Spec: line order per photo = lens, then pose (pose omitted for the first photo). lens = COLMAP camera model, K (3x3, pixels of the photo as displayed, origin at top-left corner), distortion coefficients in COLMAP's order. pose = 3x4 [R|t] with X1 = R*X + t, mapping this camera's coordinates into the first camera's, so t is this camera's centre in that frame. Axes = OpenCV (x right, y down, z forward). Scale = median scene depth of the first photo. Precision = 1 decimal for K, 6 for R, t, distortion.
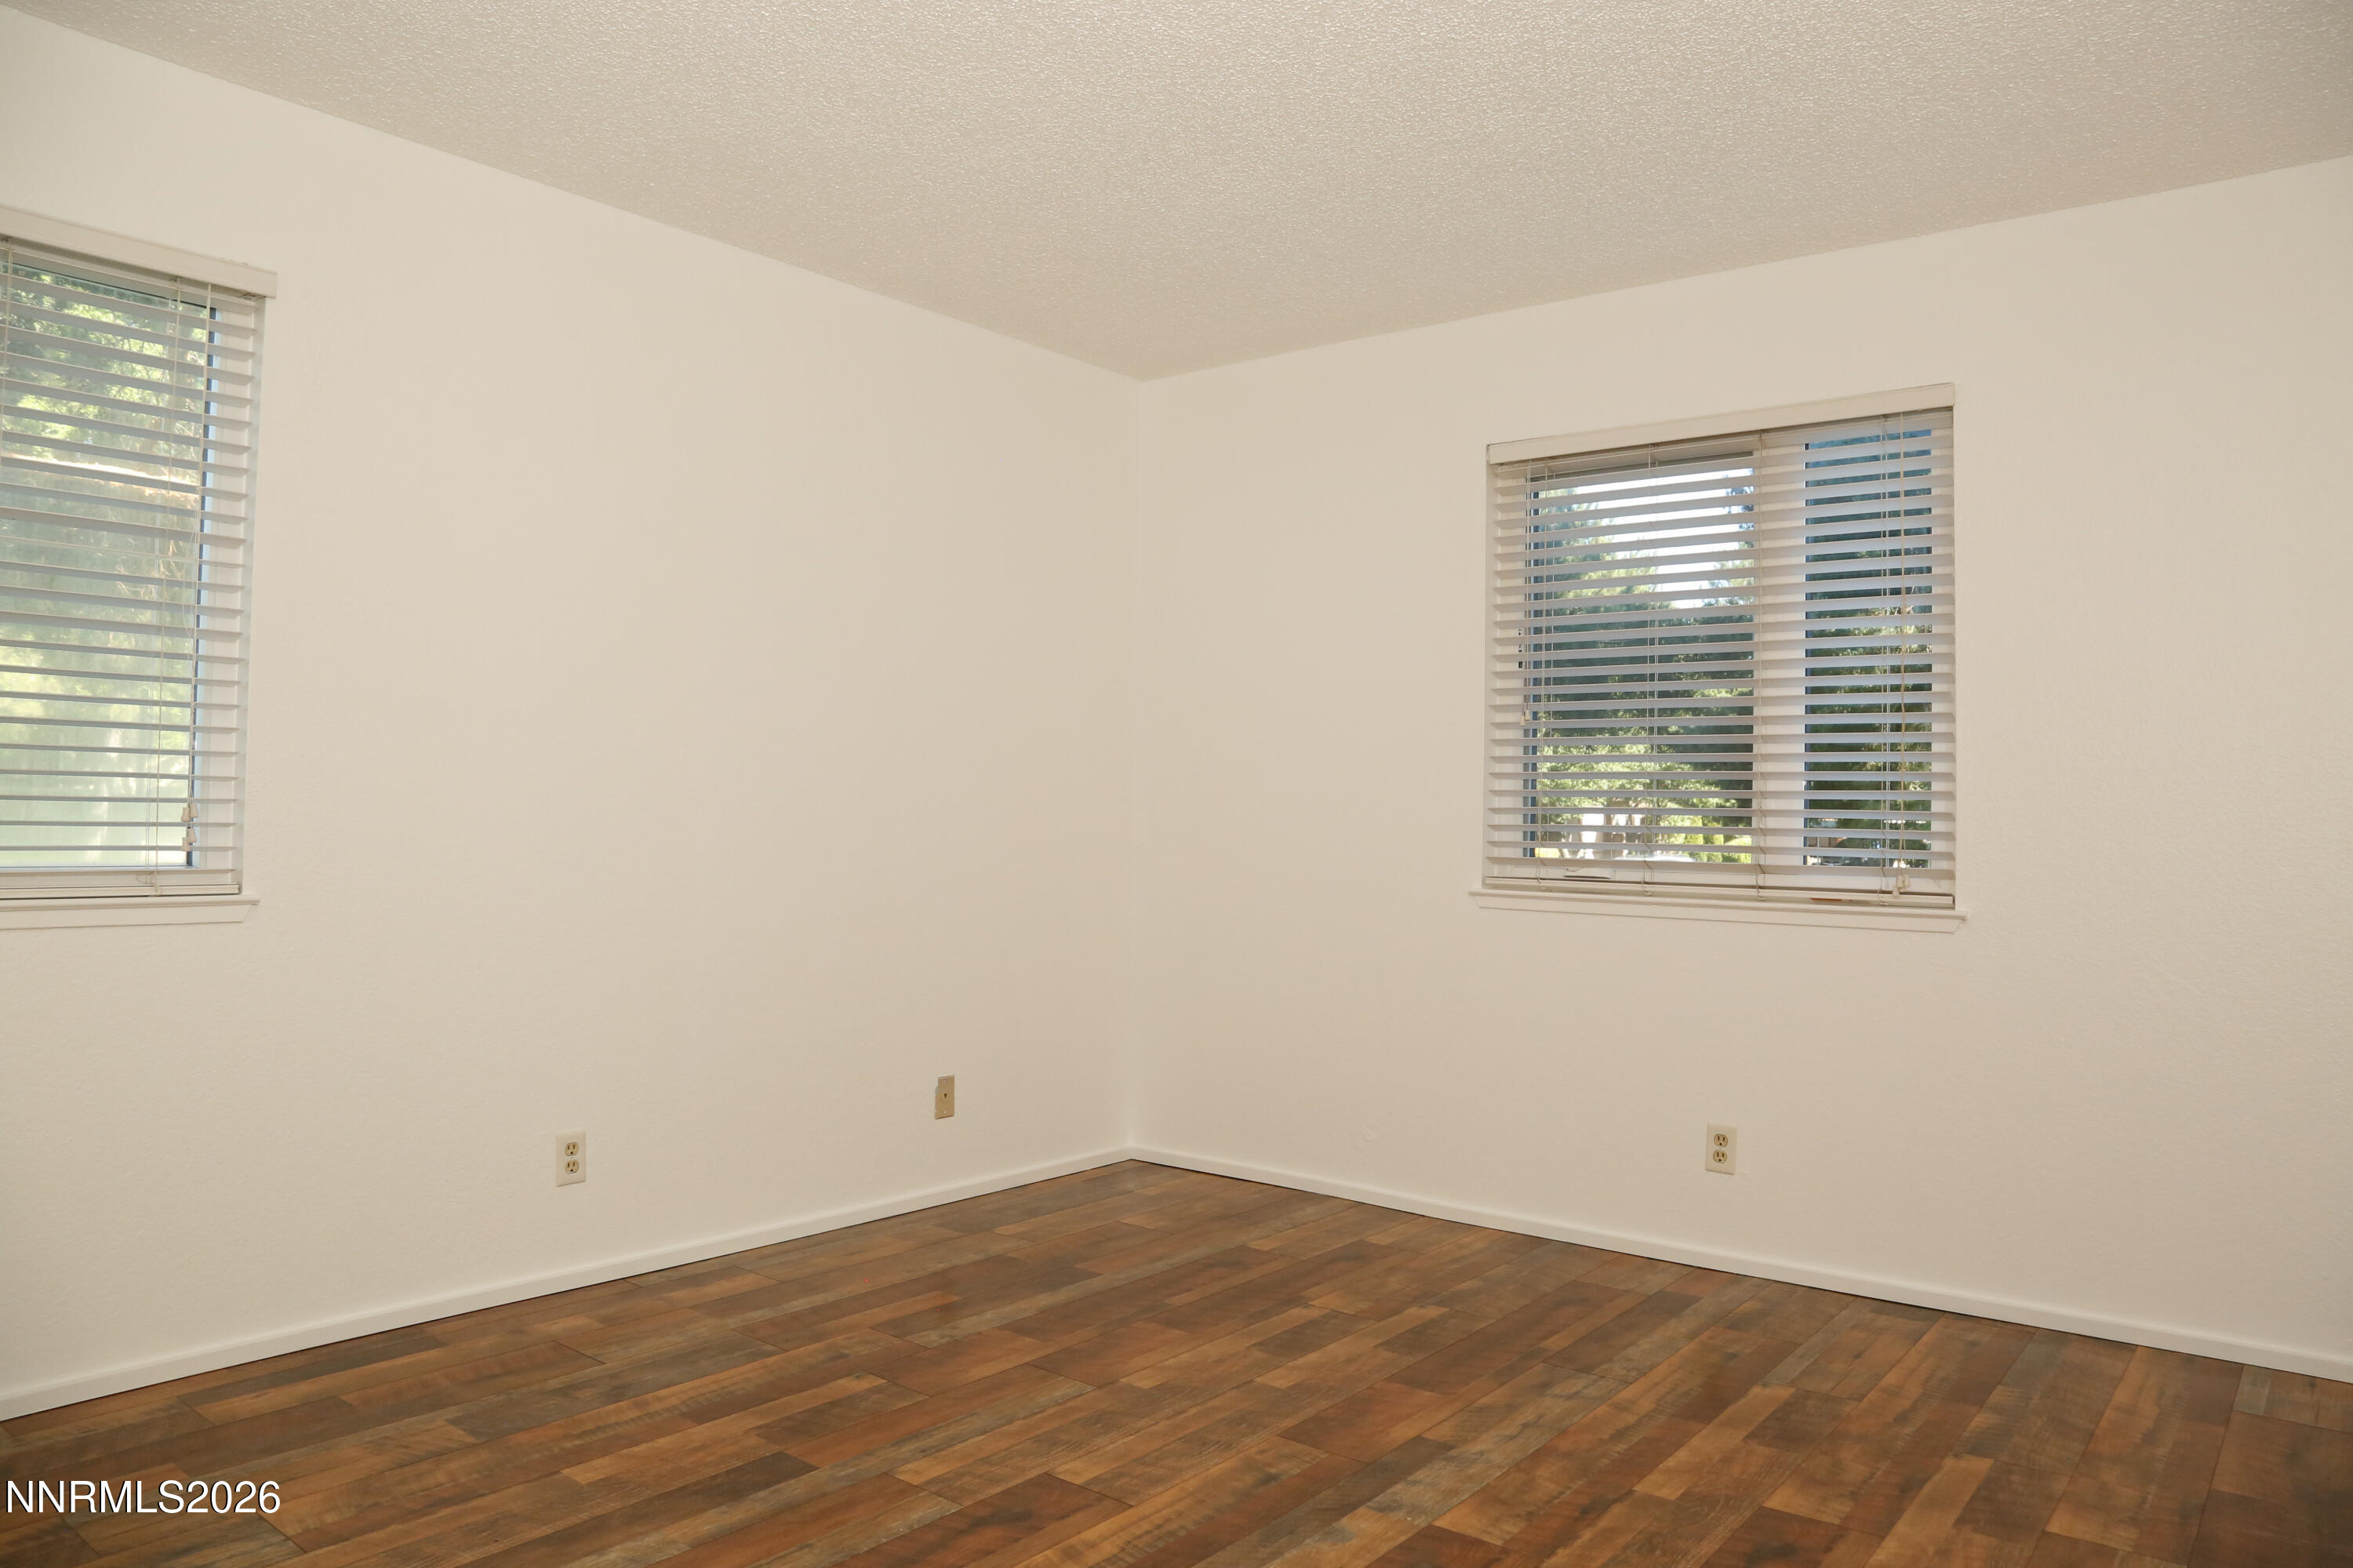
lens RADIAL K [[1593.8, 0, 1175.3], [0, 1593.8, 792.5], [0, 0, 1]] dist [-0.110644, 0.045599]
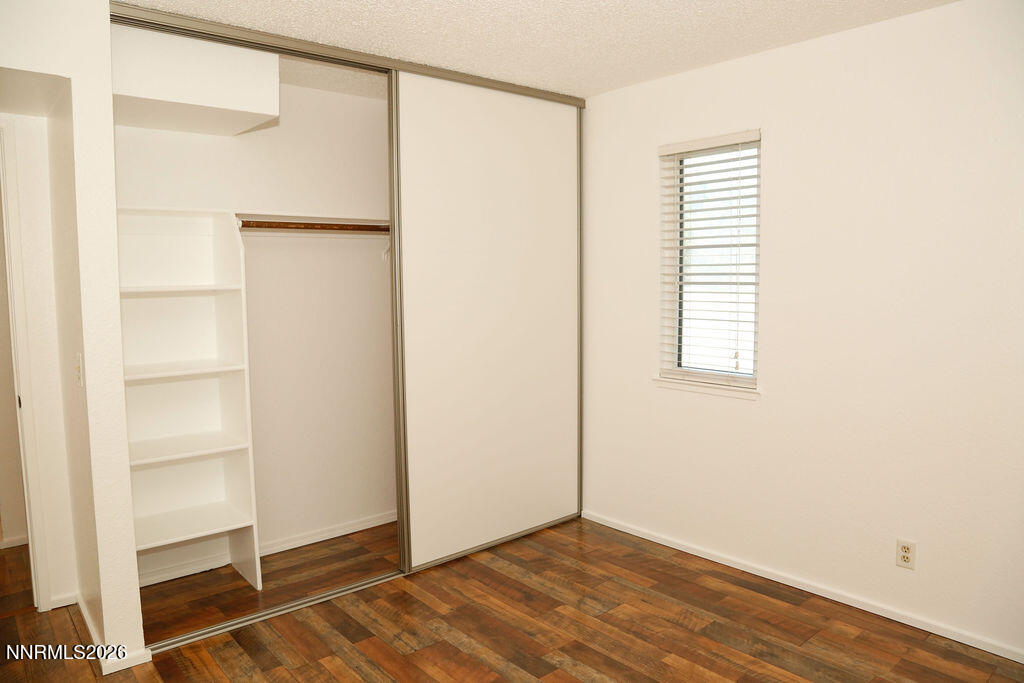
lens RADIAL K [[693.6, 0, 512.3], [0, 693.6, 307.2], [0, 0, 1]] dist [-0.110644, 0.045599]
pose [[-0.183443, 0.032708, -0.982486, 0.596562], [0.021683, 0.999338, 0.029220, -0.119432], [0.982791, -0.015943, -0.184031, 0.879778]]
